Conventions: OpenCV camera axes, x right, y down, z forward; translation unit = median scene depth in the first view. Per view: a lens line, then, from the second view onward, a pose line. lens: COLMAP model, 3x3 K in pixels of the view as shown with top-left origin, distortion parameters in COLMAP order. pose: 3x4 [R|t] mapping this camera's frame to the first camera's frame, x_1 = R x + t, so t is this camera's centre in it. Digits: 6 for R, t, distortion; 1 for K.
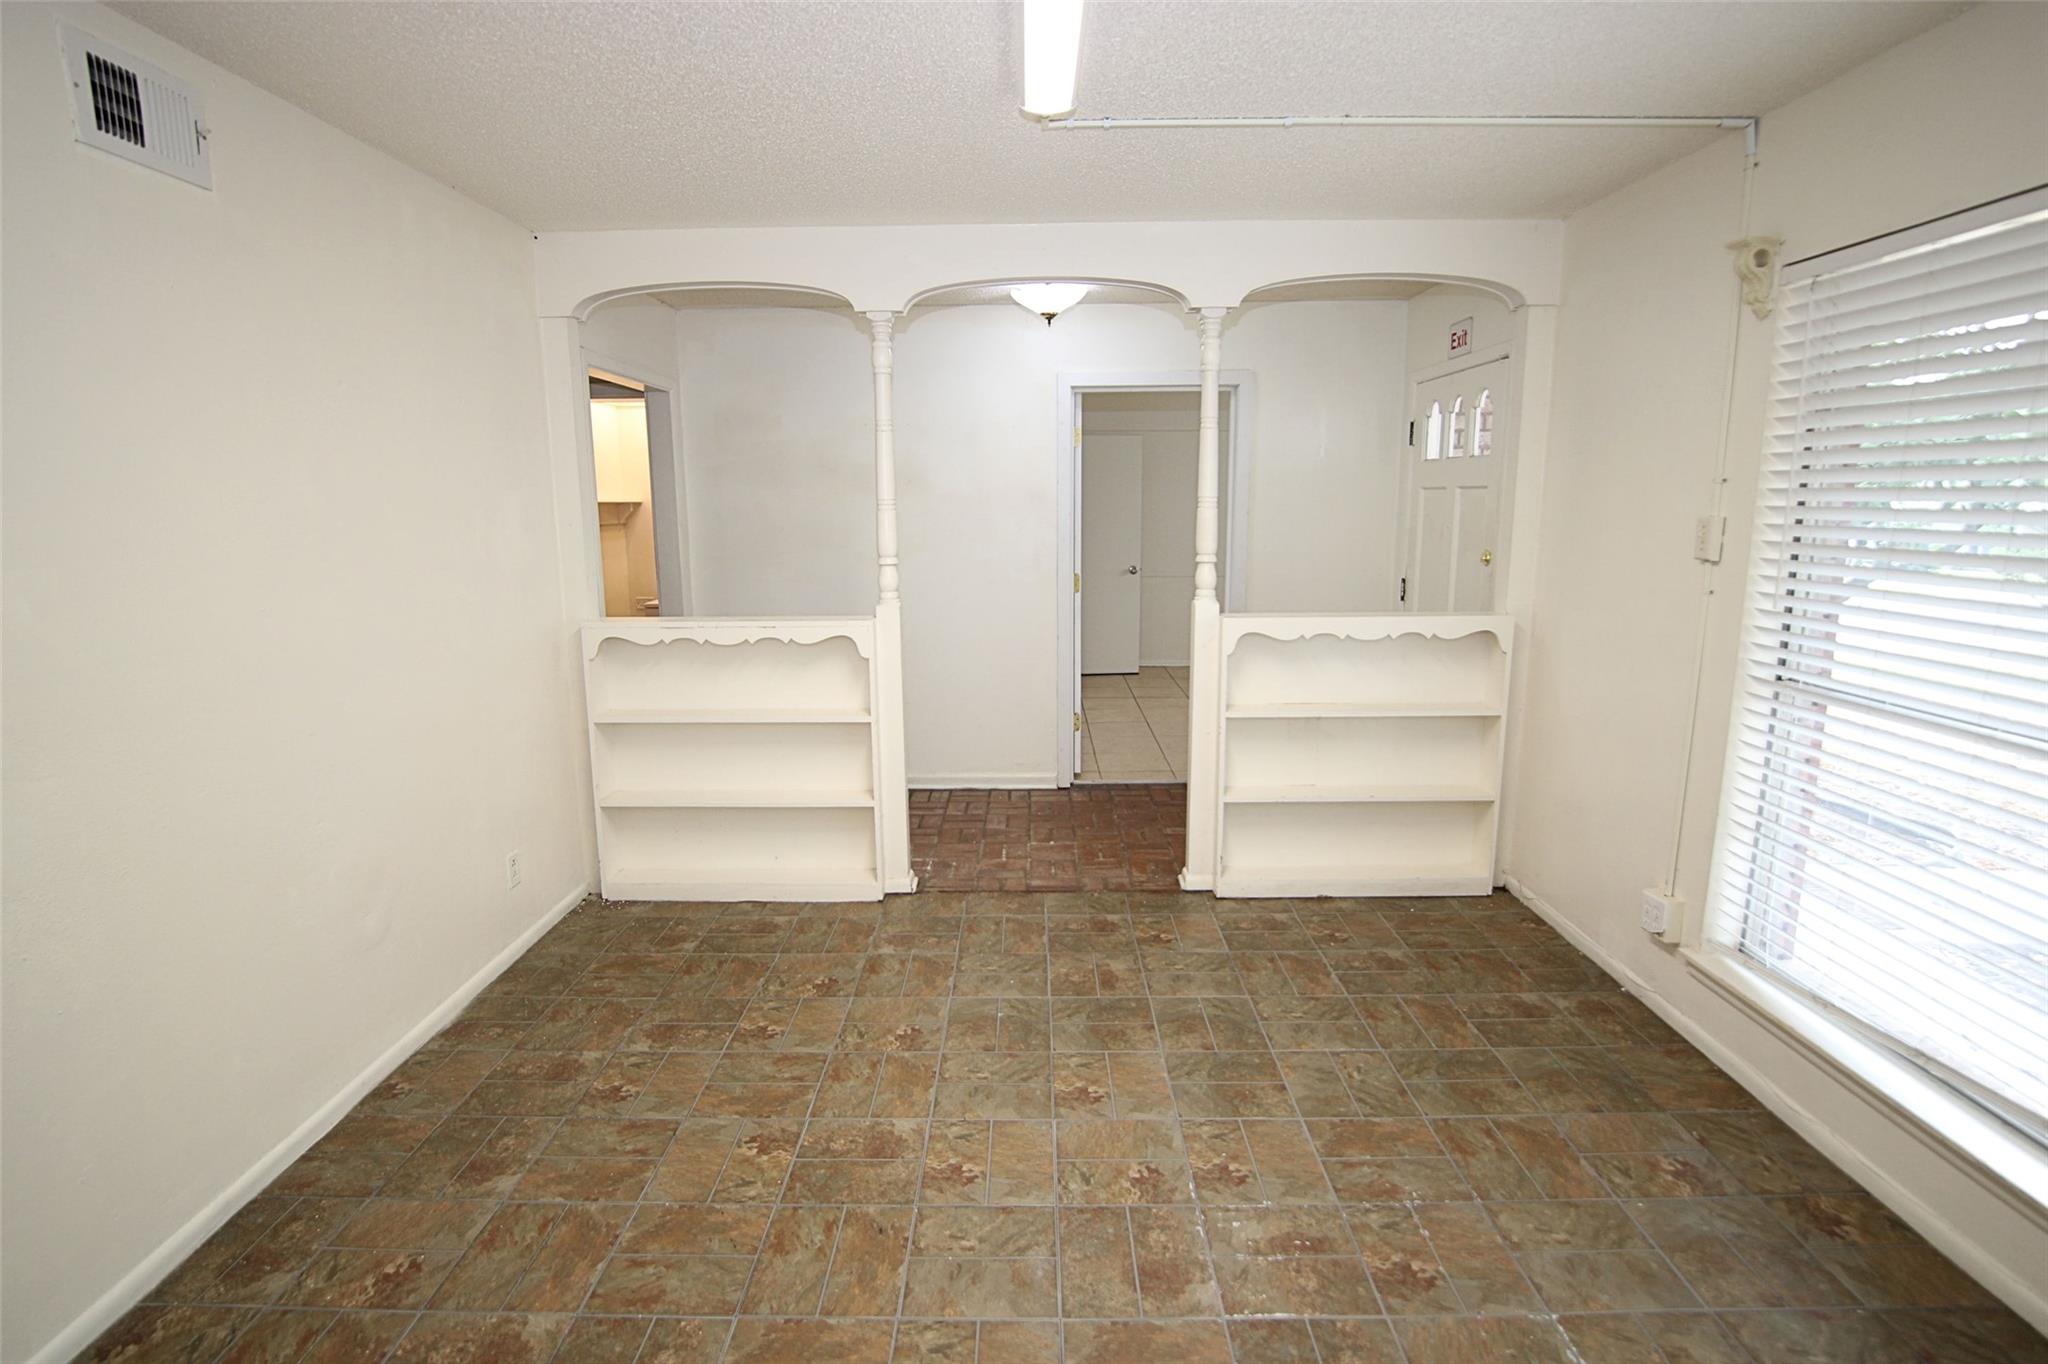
lens RADIAL K [[970.9, 0, 1023.1], [0, 970.9, 667.2], [0, 0, 1]] dist [0.003262, -0.001187]
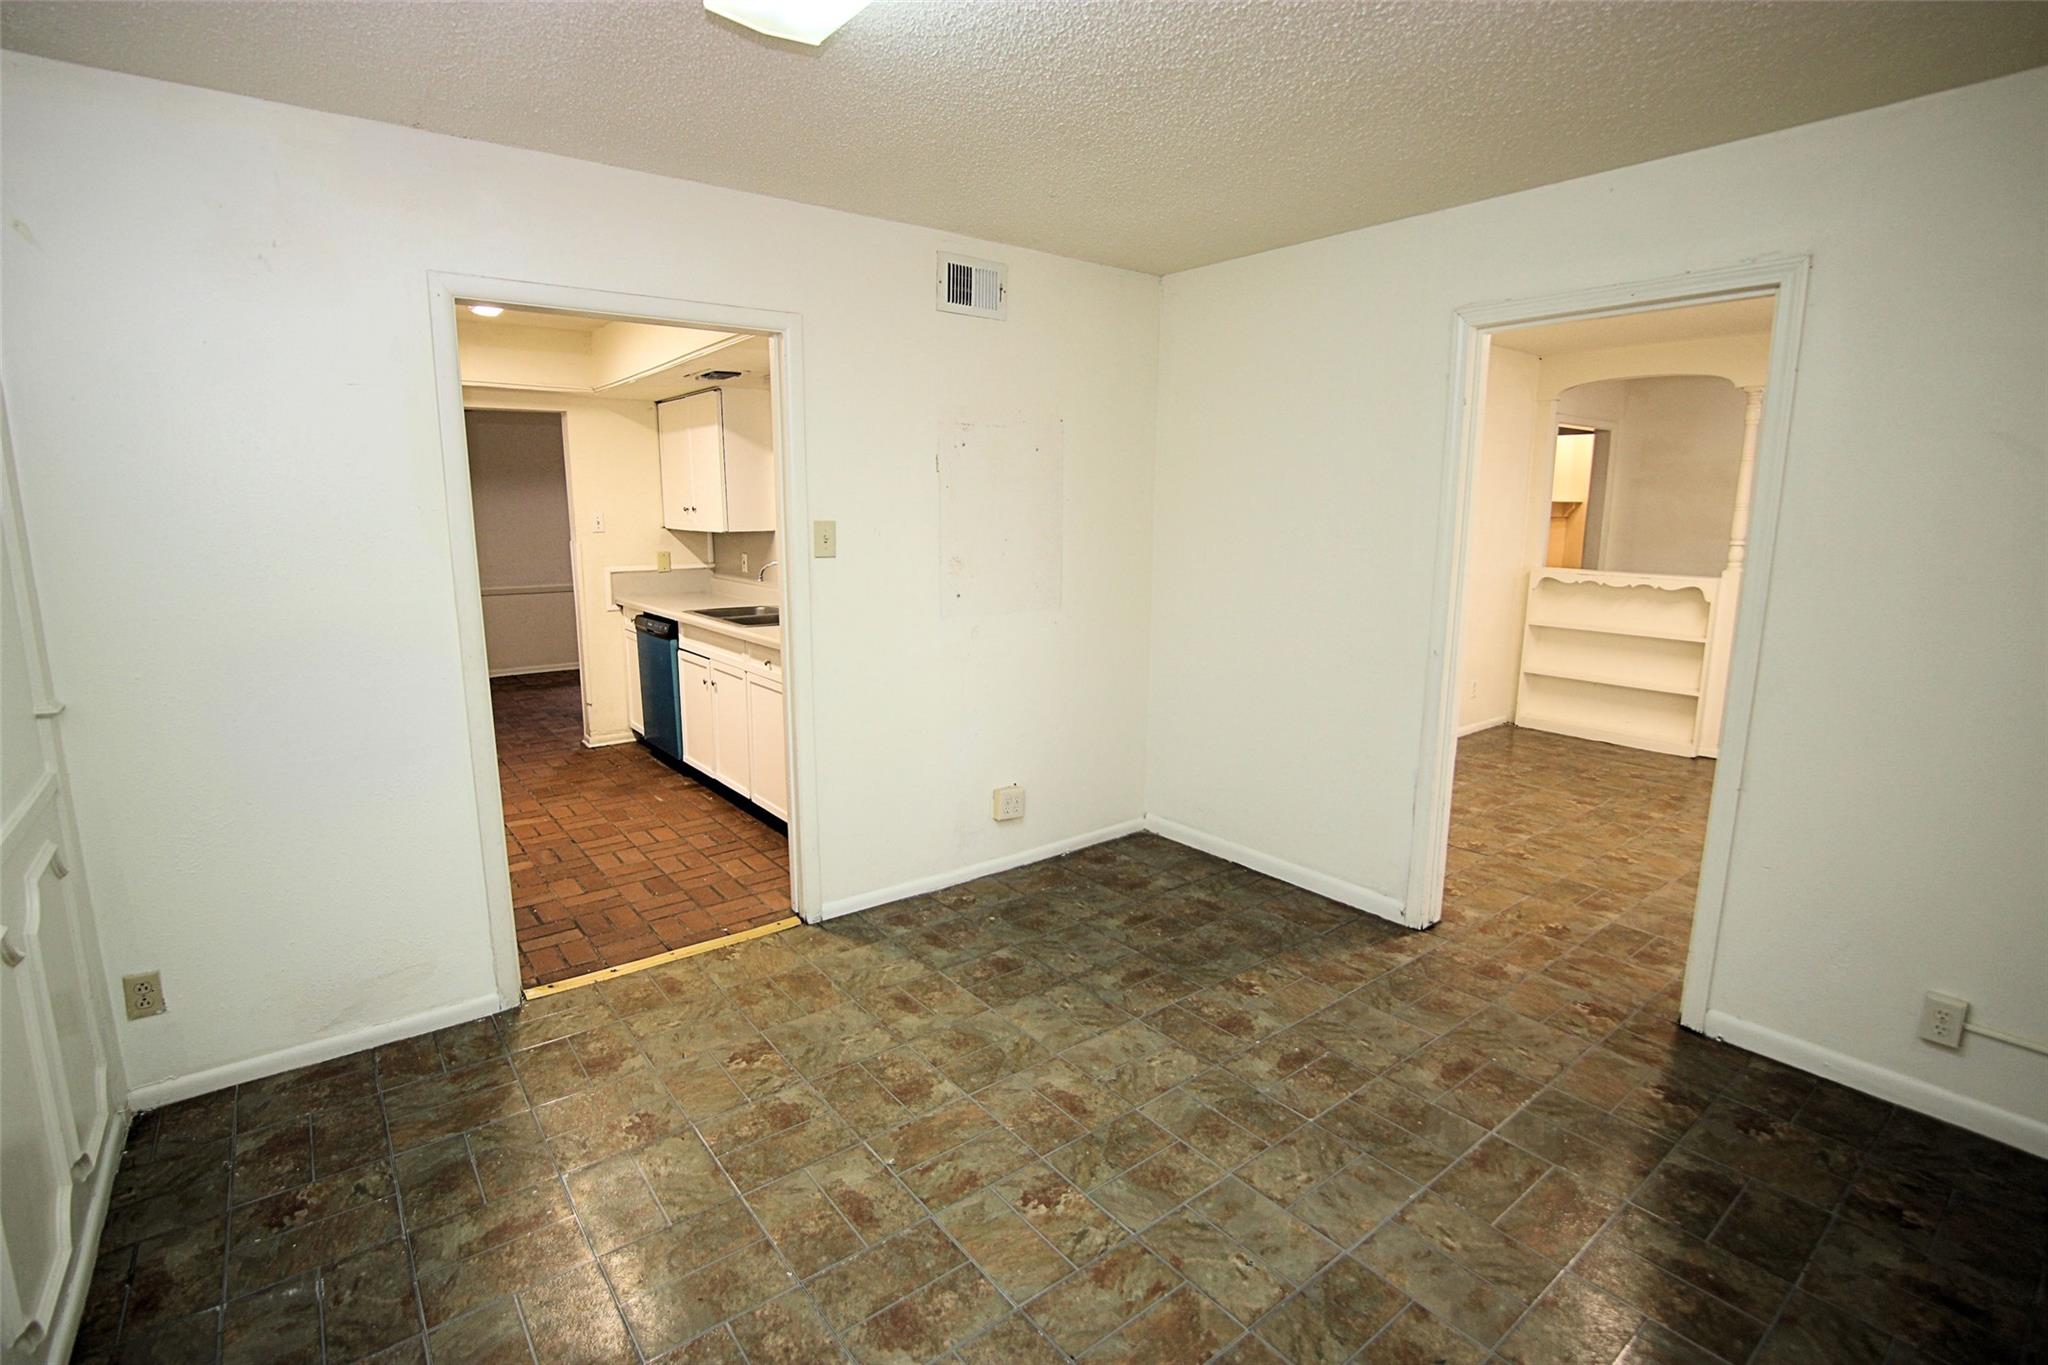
lens RADIAL K [[970.9, 0, 1031.4], [0, 970.9, 671.9], [0, 0, 1]] dist [0.003262, -0.001187]
pose [[0.630943, 0.146837, -0.761807, 0.367424], [-0.138137, 0.987498, 0.075931, 0.134623], [0.763432, 0.057326, 0.643339, -0.869741]]
